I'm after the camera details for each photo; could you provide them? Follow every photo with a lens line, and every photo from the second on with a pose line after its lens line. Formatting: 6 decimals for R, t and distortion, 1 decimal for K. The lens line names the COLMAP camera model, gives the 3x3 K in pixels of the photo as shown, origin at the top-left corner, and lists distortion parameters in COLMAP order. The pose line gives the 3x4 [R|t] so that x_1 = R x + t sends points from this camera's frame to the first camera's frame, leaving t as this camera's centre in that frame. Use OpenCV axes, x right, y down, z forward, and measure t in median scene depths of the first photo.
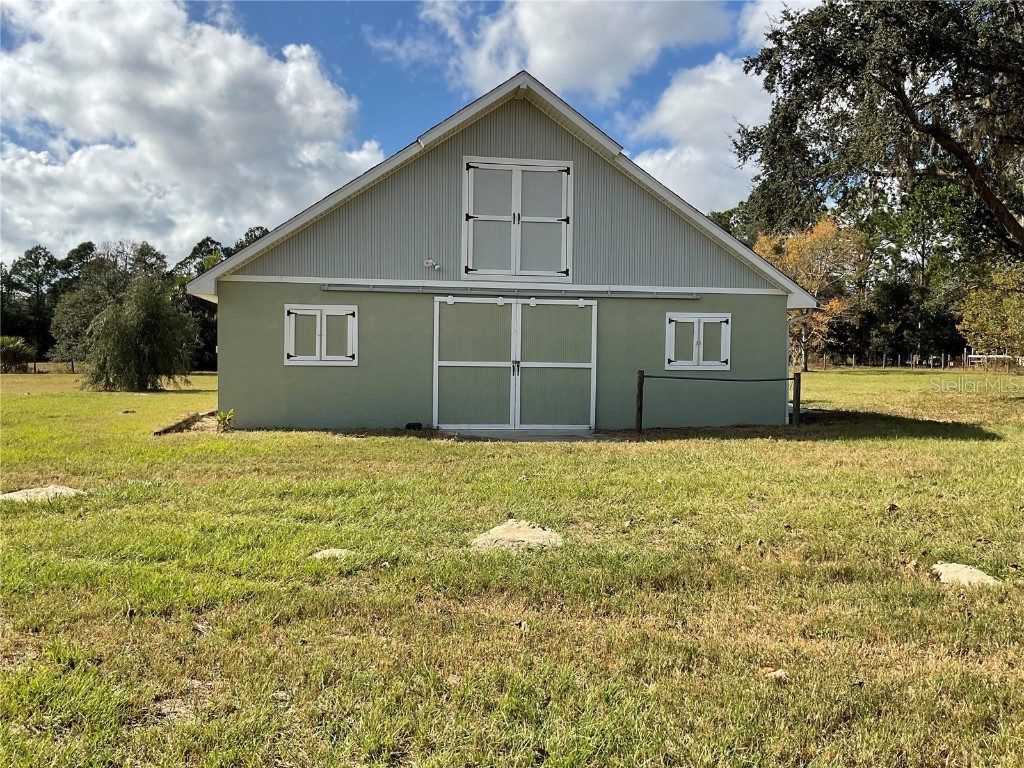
lens RADIAL K [[851.7, 0, 505.4], [0, 851.7, 381.5], [0, 0, 1]] dist [0.069457, -0.130470]
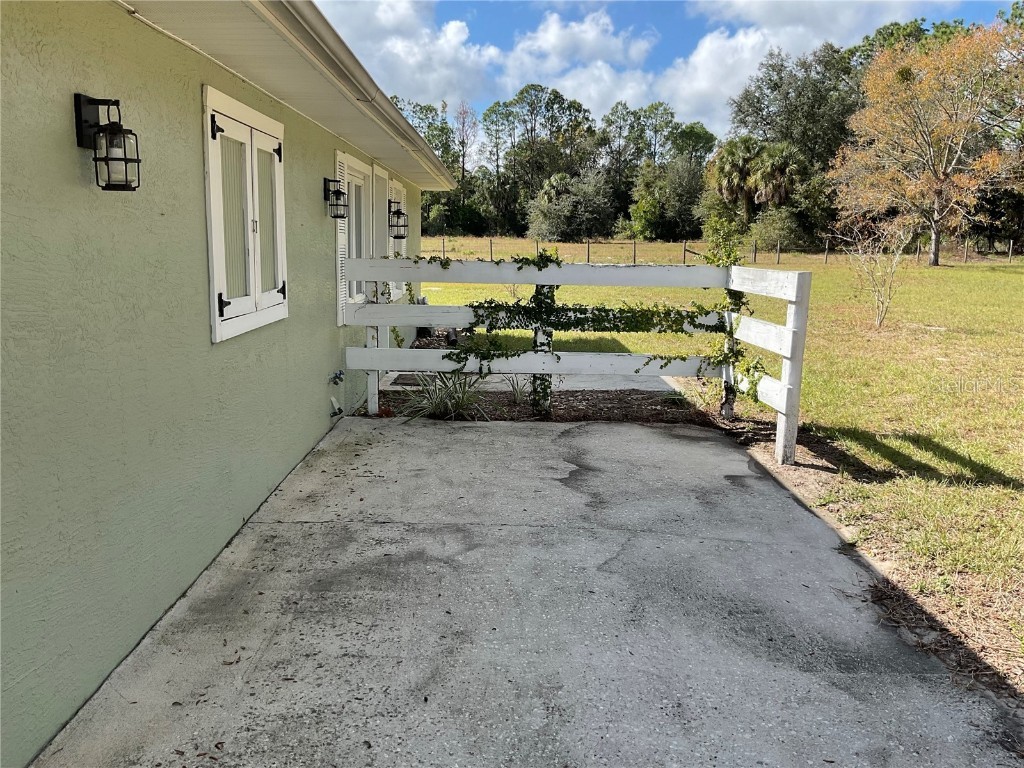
lens RADIAL K [[851.7, 0, 505.4], [0, 851.7, 381.5], [0, 0, 1]] dist [0.069457, -0.130470]
pose [[0.992091, 0.028409, -0.122263, 0.106101], [-0.010891, 0.989860, 0.141626, -0.013582], [0.125047, -0.139175, 0.982341, 0.297749]]
